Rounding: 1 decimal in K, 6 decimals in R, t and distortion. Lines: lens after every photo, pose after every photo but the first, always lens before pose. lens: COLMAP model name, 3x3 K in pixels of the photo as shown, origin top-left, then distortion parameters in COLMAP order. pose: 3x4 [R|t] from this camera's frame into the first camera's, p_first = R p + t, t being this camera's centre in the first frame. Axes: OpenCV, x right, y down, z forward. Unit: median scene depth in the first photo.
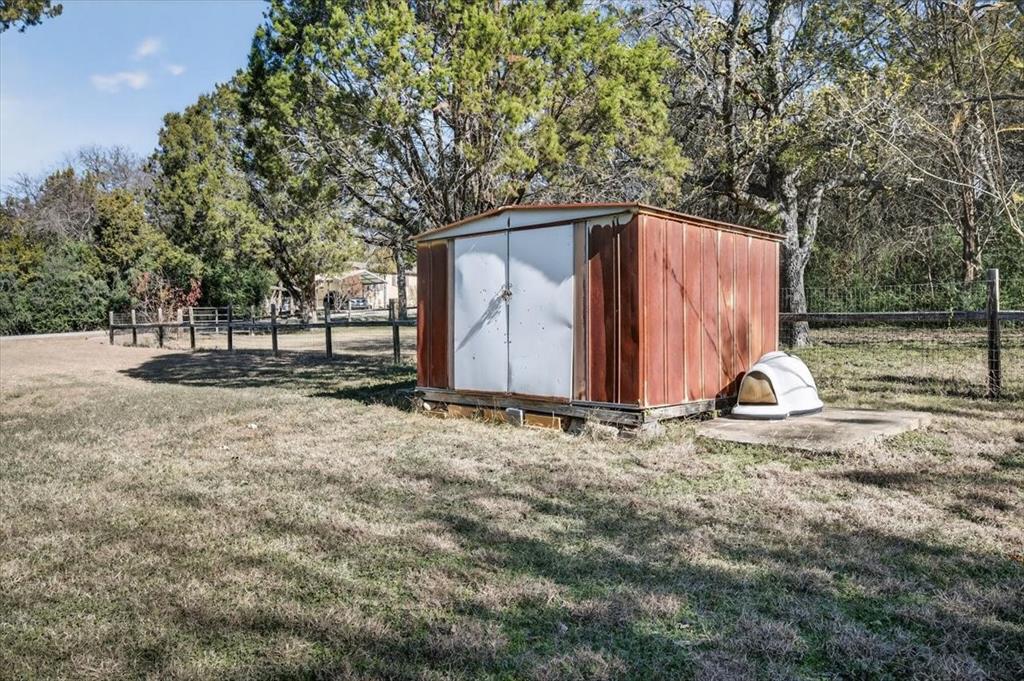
lens RADIAL K [[448.4, 0, 512.0], [0, 448.4, 340.5], [0, 0, 1]] dist [0.009736, -0.003296]
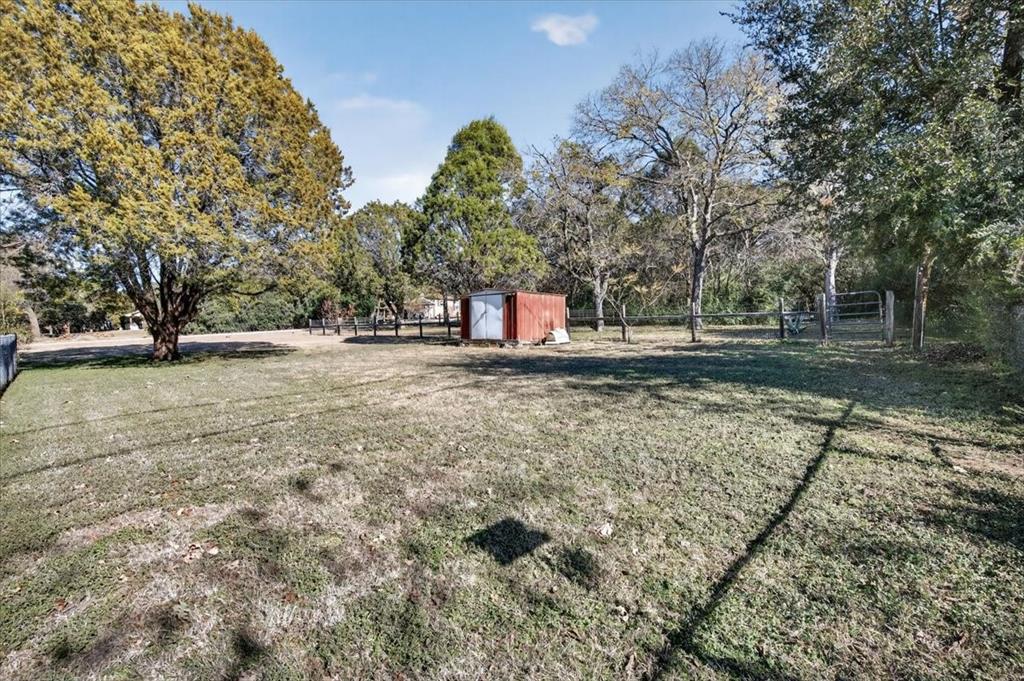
lens RADIAL K [[448.4, 0, 512.0], [0, 448.4, 340.5], [0, 0, 1]] dist [0.009736, -0.003296]
pose [[0.999404, 0.000248, -0.034524, 0.227602], [-0.001223, 0.999601, -0.028202, 0.158704], [0.034503, 0.028227, 0.999006, -1.829594]]
